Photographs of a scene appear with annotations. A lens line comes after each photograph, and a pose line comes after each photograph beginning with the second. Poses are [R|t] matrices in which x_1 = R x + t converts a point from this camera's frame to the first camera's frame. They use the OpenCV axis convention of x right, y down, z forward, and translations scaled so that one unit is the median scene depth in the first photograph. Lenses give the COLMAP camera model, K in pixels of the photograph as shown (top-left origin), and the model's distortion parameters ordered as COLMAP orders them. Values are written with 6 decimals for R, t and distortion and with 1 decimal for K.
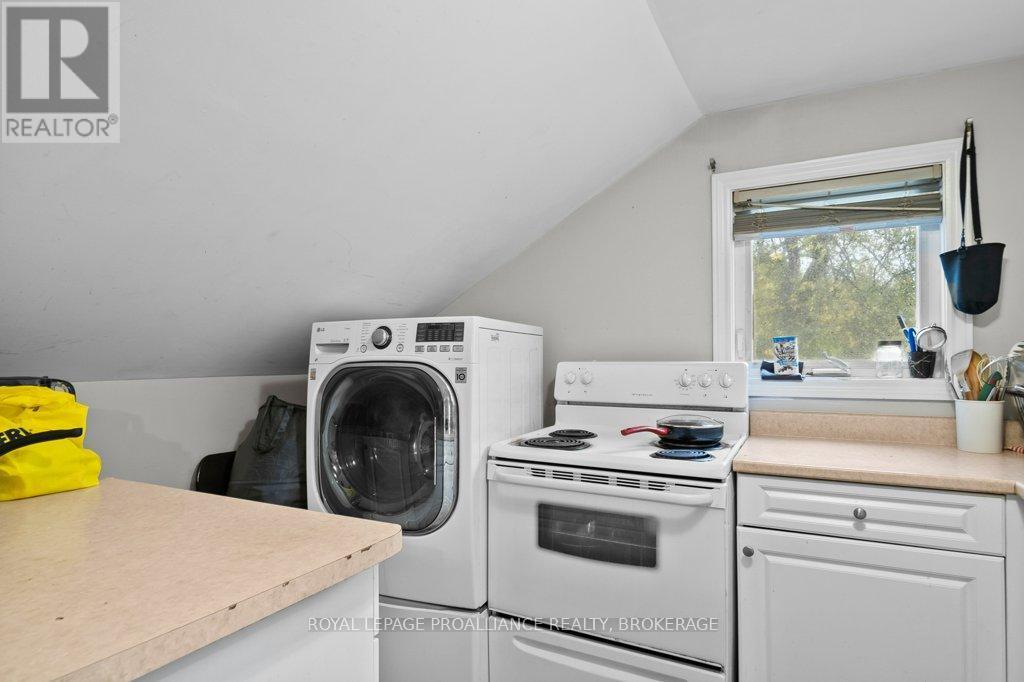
lens RADIAL K [[566.7, 0, 512.6], [0, 566.7, 363.7], [0, 0, 1]] dist [0.000549, 0.000100]
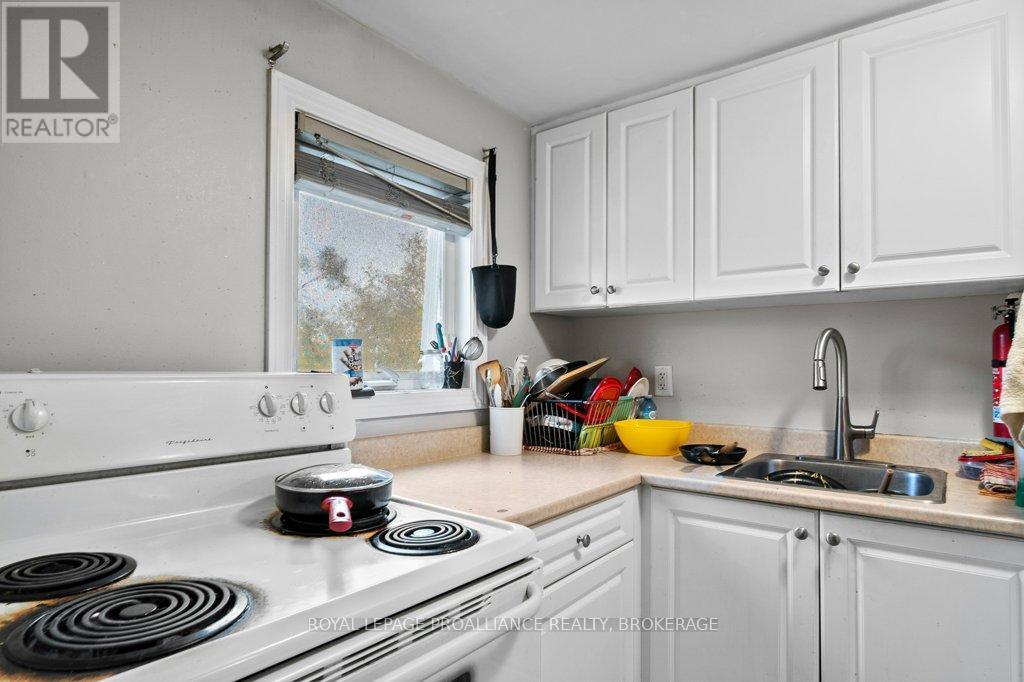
lens RADIAL K [[566.7, 0, 512.6], [0, 566.7, 363.7], [0, 0, 1]] dist [0.000549, 0.000100]
pose [[0.164401, 0.010254, 0.986340, -0.238955], [-0.000602, 0.999947, -0.010295, -0.007902], [-0.986393, 0.001099, 0.164399, 0.747812]]
